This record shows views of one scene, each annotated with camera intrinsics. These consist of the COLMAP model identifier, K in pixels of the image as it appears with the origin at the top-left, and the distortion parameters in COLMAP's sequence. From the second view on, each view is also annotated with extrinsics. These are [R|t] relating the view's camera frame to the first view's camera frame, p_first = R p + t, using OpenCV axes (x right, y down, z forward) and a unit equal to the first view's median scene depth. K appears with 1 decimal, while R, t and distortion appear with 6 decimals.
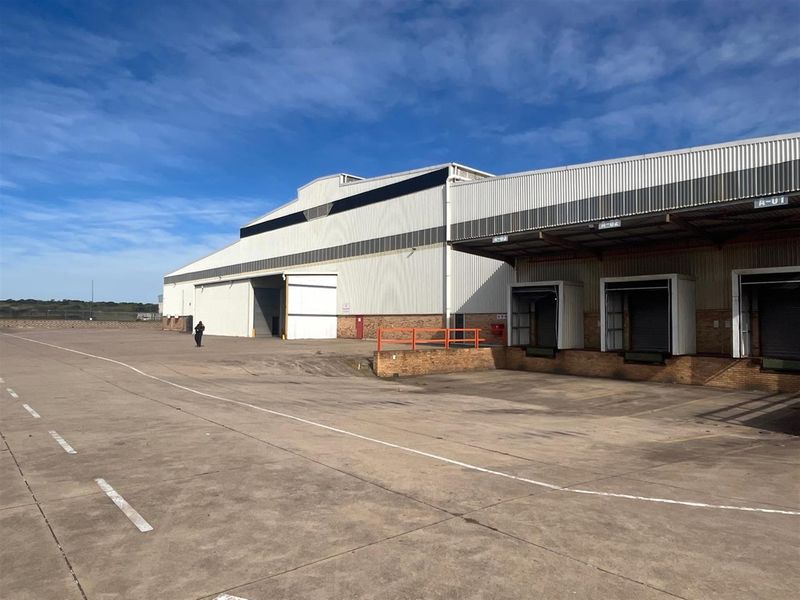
lens RADIAL K [[529.8, 0, 399.4], [0, 529.8, 306.0], [0, 0, 1]] dist [-0.033021, 0.012162]
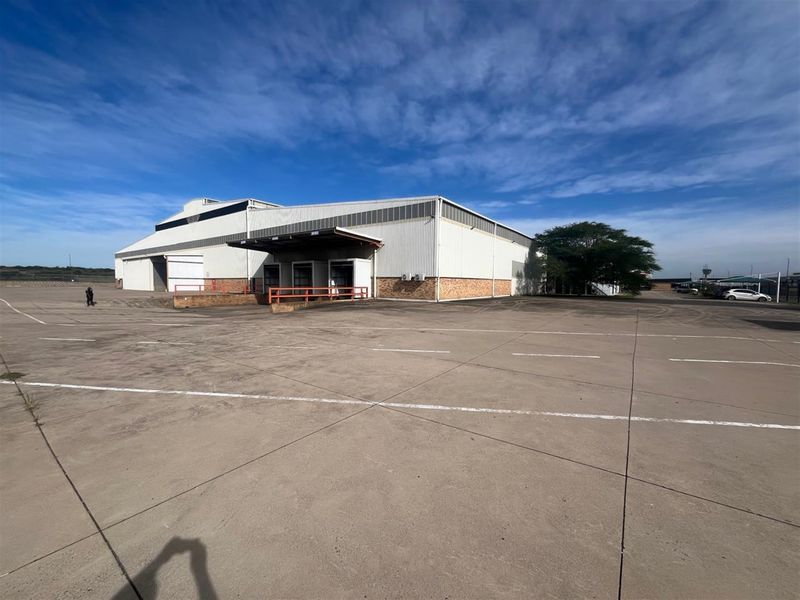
lens RADIAL K [[322.4, 0, 401.9], [0, 322.4, 315.4], [0, 0, 1]] dist [-0.011760, -0.000582]
pose [[0.972660, -0.022713, 0.231120, 0.217310], [-0.007692, 0.991509, 0.129809, -0.003852], [-0.232106, -0.128038, 0.964227, -0.180645]]
